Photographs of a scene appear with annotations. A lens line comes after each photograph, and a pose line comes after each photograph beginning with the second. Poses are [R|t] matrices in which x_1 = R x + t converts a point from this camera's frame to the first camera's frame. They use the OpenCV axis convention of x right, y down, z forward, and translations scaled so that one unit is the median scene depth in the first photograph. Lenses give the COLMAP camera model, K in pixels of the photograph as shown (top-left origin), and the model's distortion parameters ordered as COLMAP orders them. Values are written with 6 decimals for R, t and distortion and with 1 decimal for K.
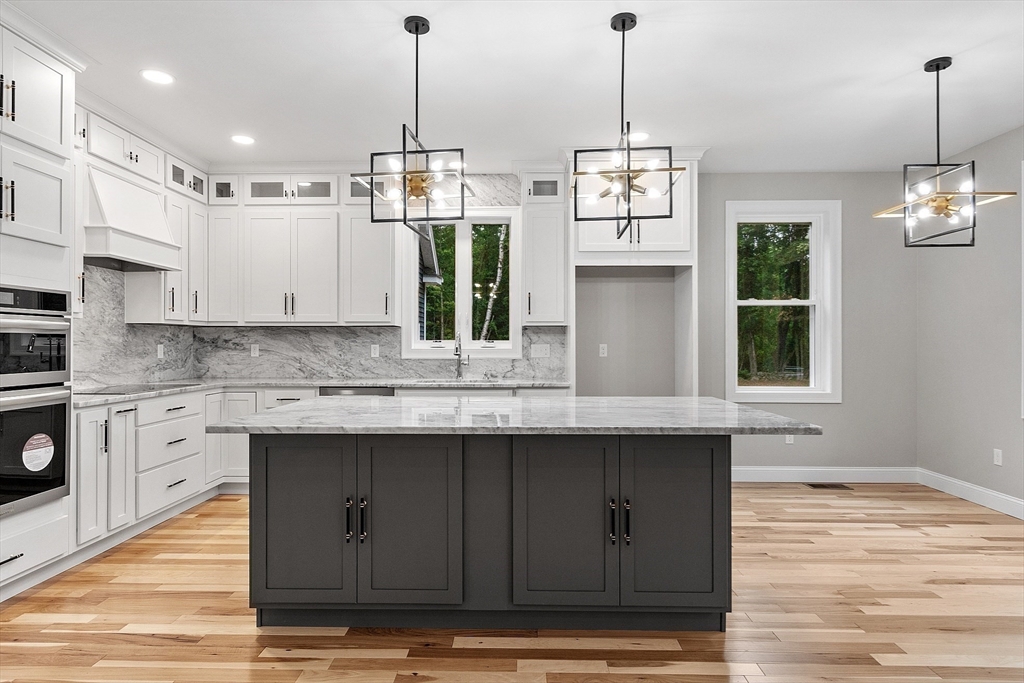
lens RADIAL K [[562.7, 0, 501.8], [0, 562.7, 349.3], [0, 0, 1]] dist [0.005141, -0.003980]
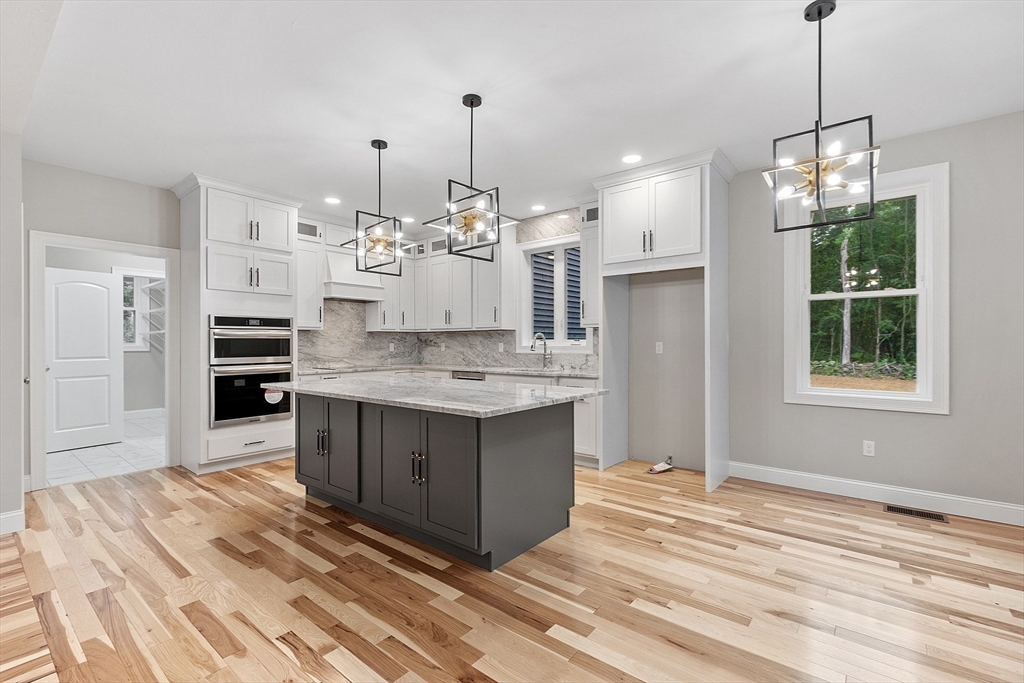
lens RADIAL K [[449.4, 0, 506.4], [0, 449.4, 344.1], [0, 0, 1]] dist [0.000478, 0.000082]
pose [[0.792882, -0.000827, -0.609374, 0.555346], [-0.002245, 0.999988, -0.004278, -0.000746], [0.609371, 0.004760, 0.792871, 0.121786]]
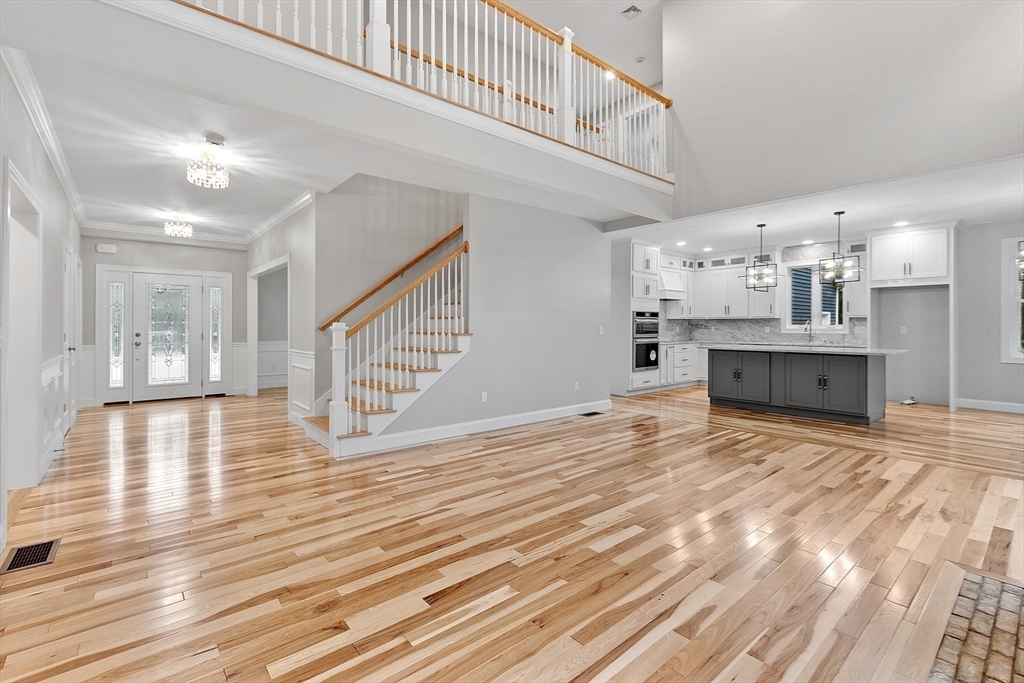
lens RADIAL K [[449.4, 0, 514.6], [0, 449.4, 326.5], [0, 0, 1]] dist [0.000478, 0.000082]
pose [[0.663454, -0.000017, -0.748217, 0.498344], [-0.007289, 0.999952, -0.006485, 0.011071], [0.748182, 0.009756, 0.663422, -1.036711]]
